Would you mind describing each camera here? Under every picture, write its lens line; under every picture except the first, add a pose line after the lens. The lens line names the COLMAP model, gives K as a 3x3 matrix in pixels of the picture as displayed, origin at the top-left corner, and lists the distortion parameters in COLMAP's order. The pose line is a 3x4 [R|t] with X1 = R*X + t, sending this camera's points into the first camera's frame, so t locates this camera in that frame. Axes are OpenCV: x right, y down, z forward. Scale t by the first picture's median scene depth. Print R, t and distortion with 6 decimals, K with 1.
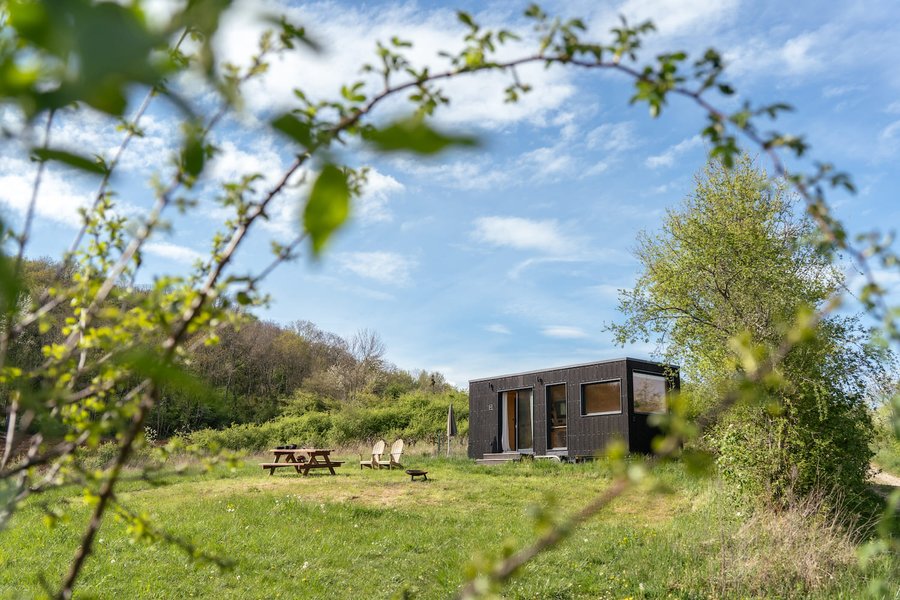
lens RADIAL K [[790.8, 0, 450.0], [0, 790.8, 300.0], [0, 0, 1]] dist [0.036701, -0.000832]
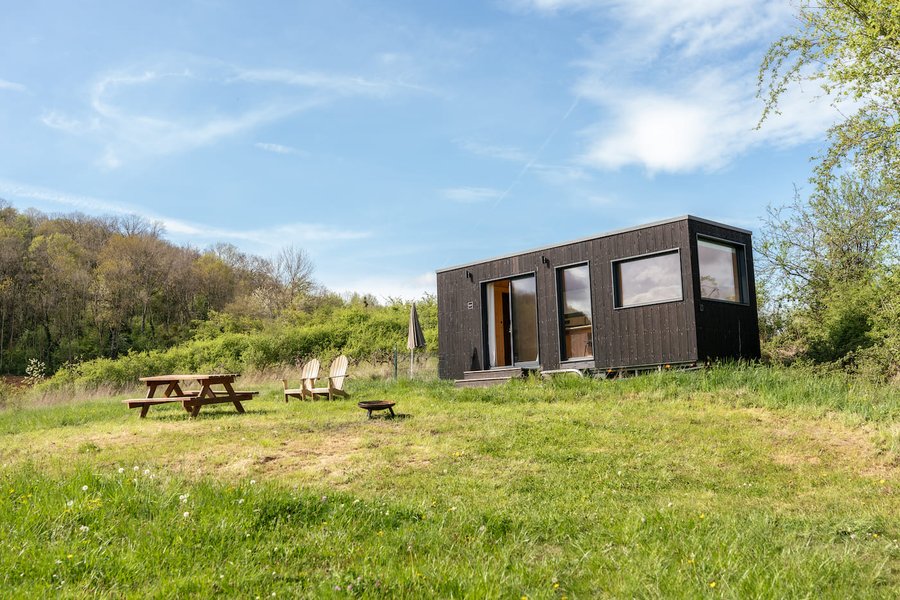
lens RADIAL K [[707.6, 0, 431.7], [0, 707.6, 298.3], [0, 0, 1]] dist [-0.019290, -0.001473]
pose [[0.995886, -0.033524, 0.084190, -0.035750], [0.026741, 0.996401, 0.080439, 0.079541], [-0.086583, -0.077857, 0.993198, 0.392439]]
